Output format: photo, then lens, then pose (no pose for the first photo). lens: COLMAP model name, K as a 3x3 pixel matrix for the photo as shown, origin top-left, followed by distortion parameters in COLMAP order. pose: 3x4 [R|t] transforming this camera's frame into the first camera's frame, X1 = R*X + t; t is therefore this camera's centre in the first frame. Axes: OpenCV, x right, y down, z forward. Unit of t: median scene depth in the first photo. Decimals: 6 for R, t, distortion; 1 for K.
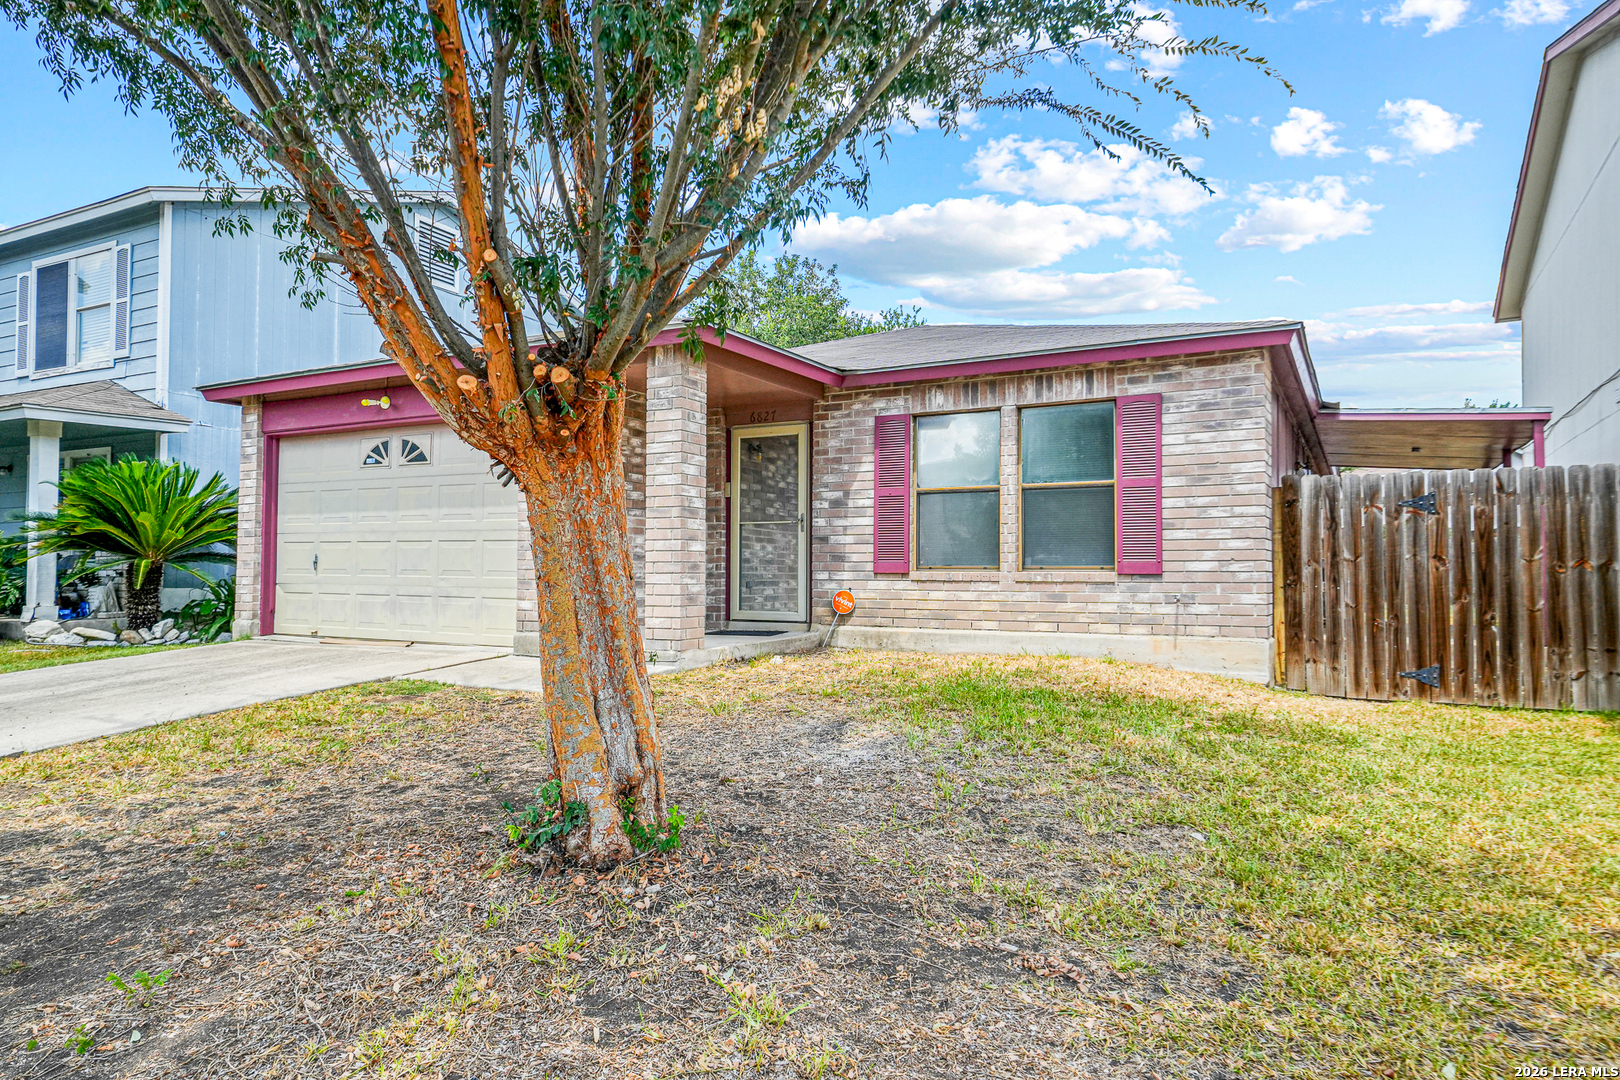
lens RADIAL K [[1013.4, 0, 803.8], [0, 1013.4, 539.0], [0, 0, 1]] dist [0.025165, -0.001279]
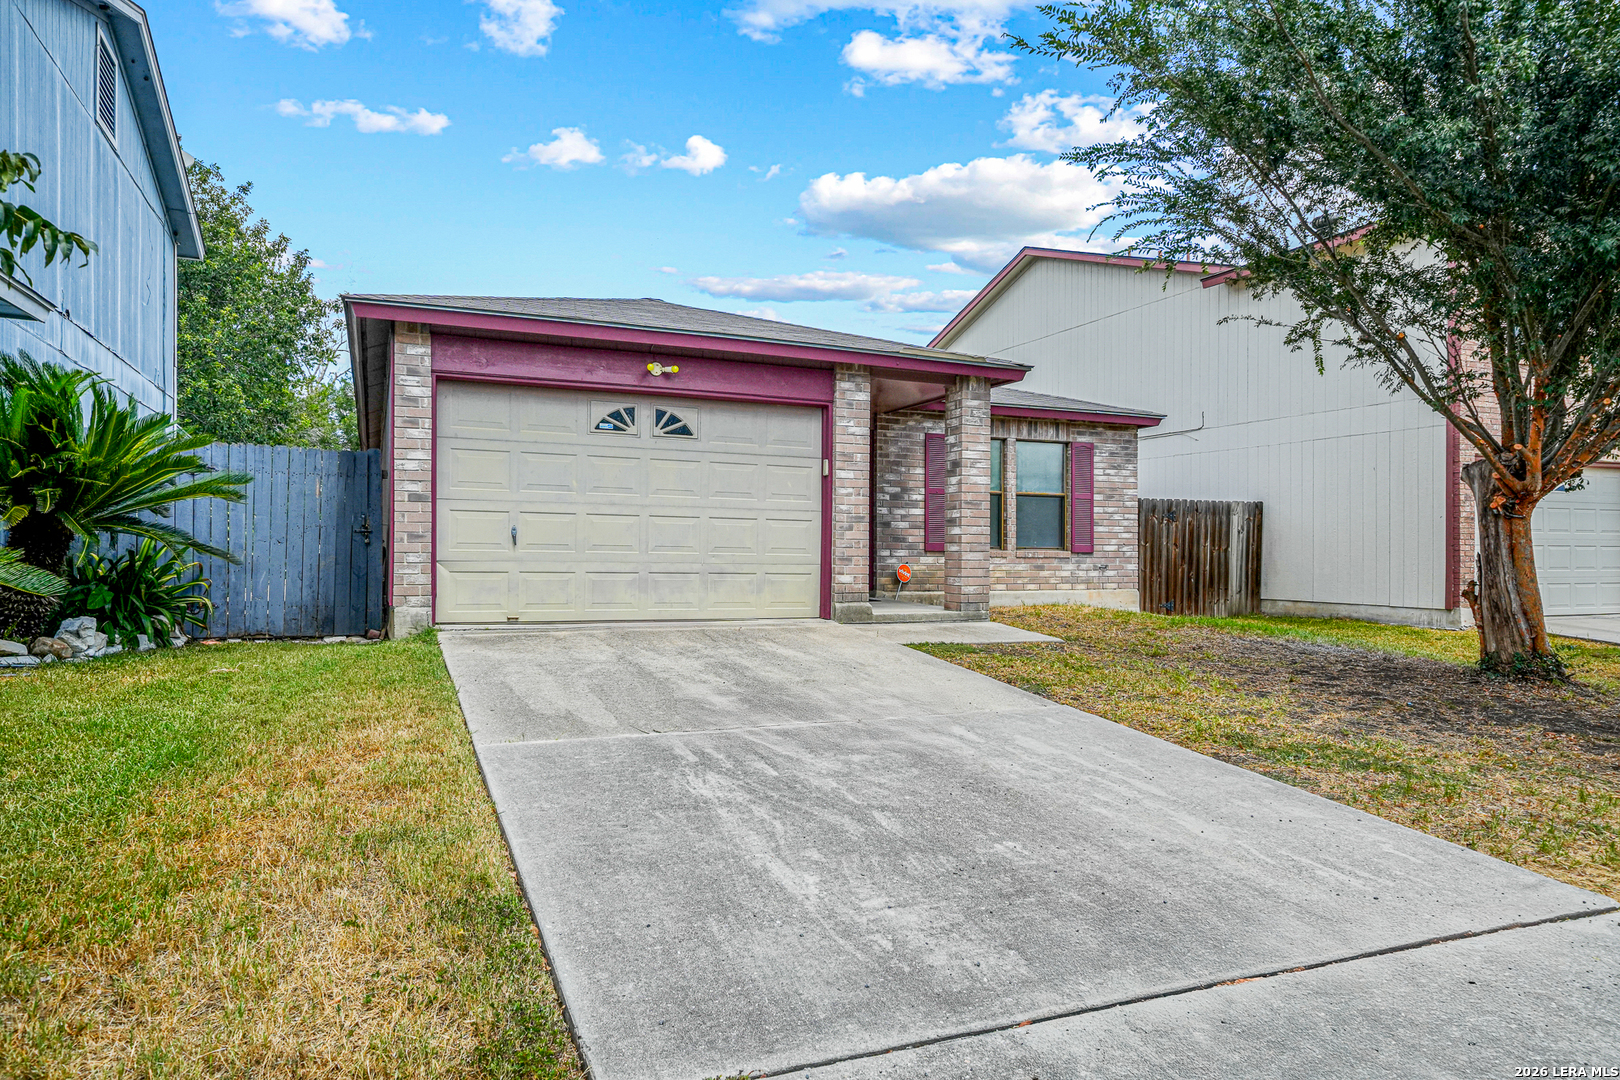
lens RADIAL K [[1001.5, 0, 803.3], [0, 1001.5, 548.2], [0, 0, 1]] dist [0.025876, 0.003144]
pose [[0.613571, 0.004833, 0.789625, -1.159259], [-0.033157, 0.999257, 0.019648, 0.010162], [-0.788943, -0.038237, 0.613275, 0.345646]]
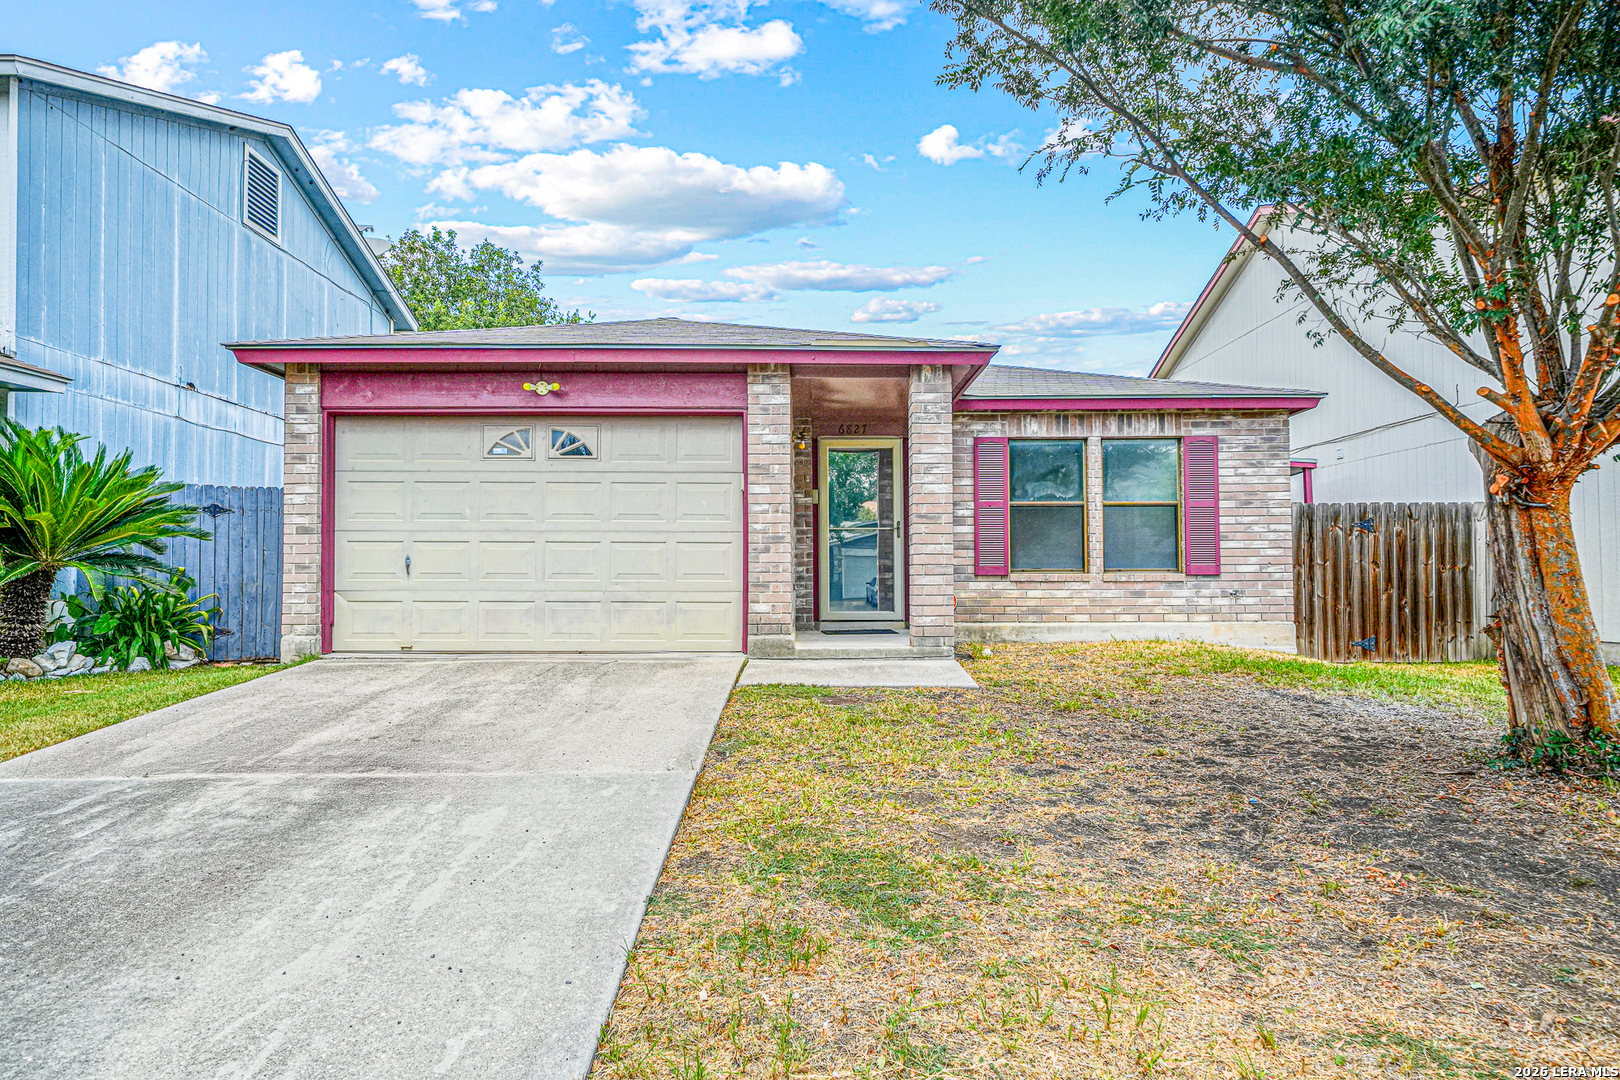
lens RADIAL K [[1001.5, 0, 803.3], [0, 1001.5, 548.2], [0, 0, 1]] dist [0.025876, 0.003144]
pose [[0.875009, 0.009498, 0.484013, -0.697178], [-0.010454, 0.999945, -0.000723, 0.006698], [-0.483993, -0.004427, 0.875061, 0.120348]]
